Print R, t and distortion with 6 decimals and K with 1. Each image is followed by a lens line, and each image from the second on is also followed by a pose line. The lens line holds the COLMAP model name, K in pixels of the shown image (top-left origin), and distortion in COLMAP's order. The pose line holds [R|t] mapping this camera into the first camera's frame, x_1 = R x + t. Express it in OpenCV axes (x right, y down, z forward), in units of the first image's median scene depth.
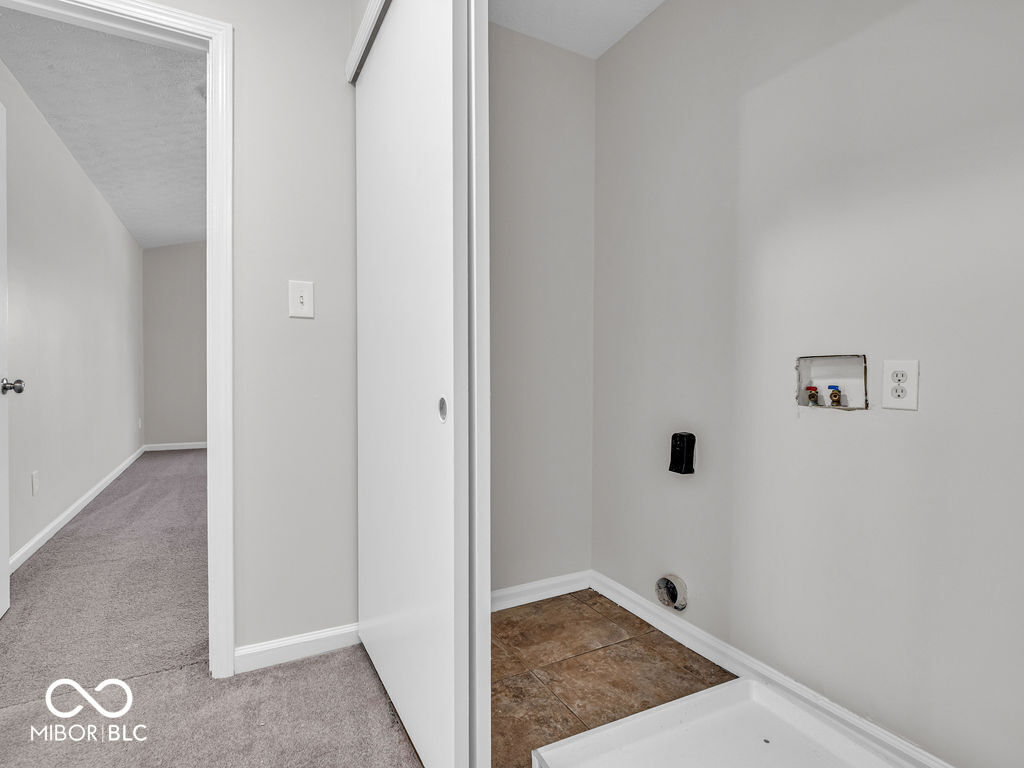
lens RADIAL K [[531.8, 0, 510.2], [0, 531.8, 370.8], [0, 0, 1]] dist [-0.007997, -0.002153]
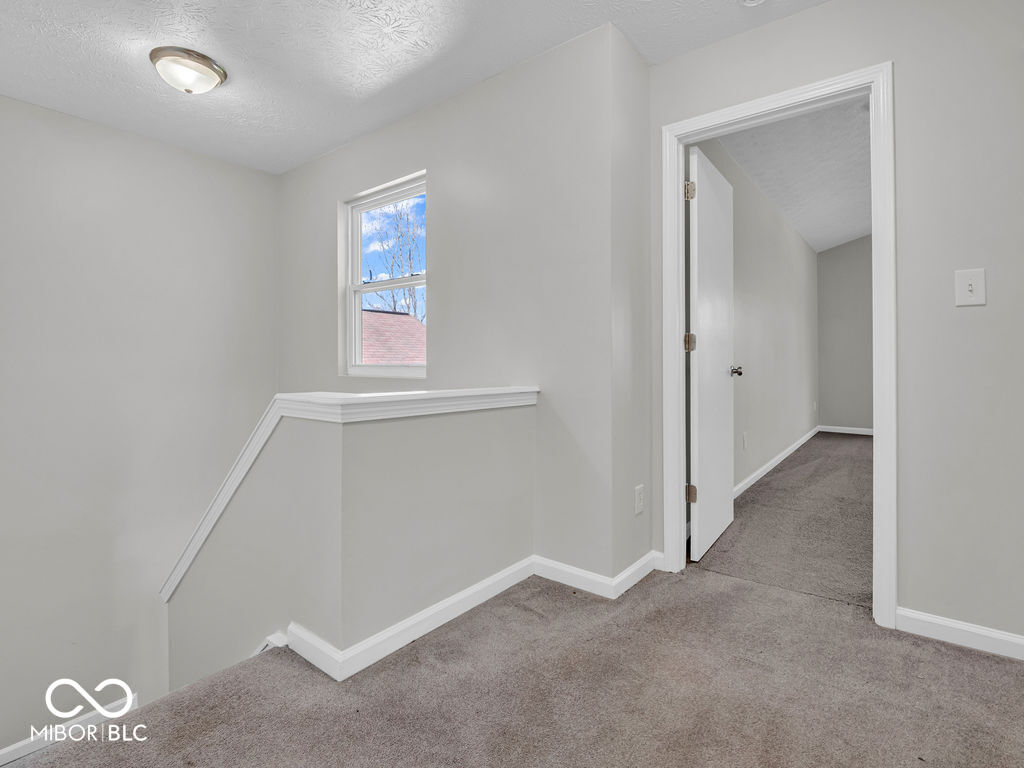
lens RADIAL K [[542.0, 0, 520.8], [0, 542.0, 372.8], [0, 0, 1]] dist [-0.000140, -0.000057]
pose [[0.449336, 0.013705, -0.893258, 0.123242], [0.008881, 0.999764, 0.019806, -0.001285], [0.893319, -0.016833, 0.449109, -0.191532]]
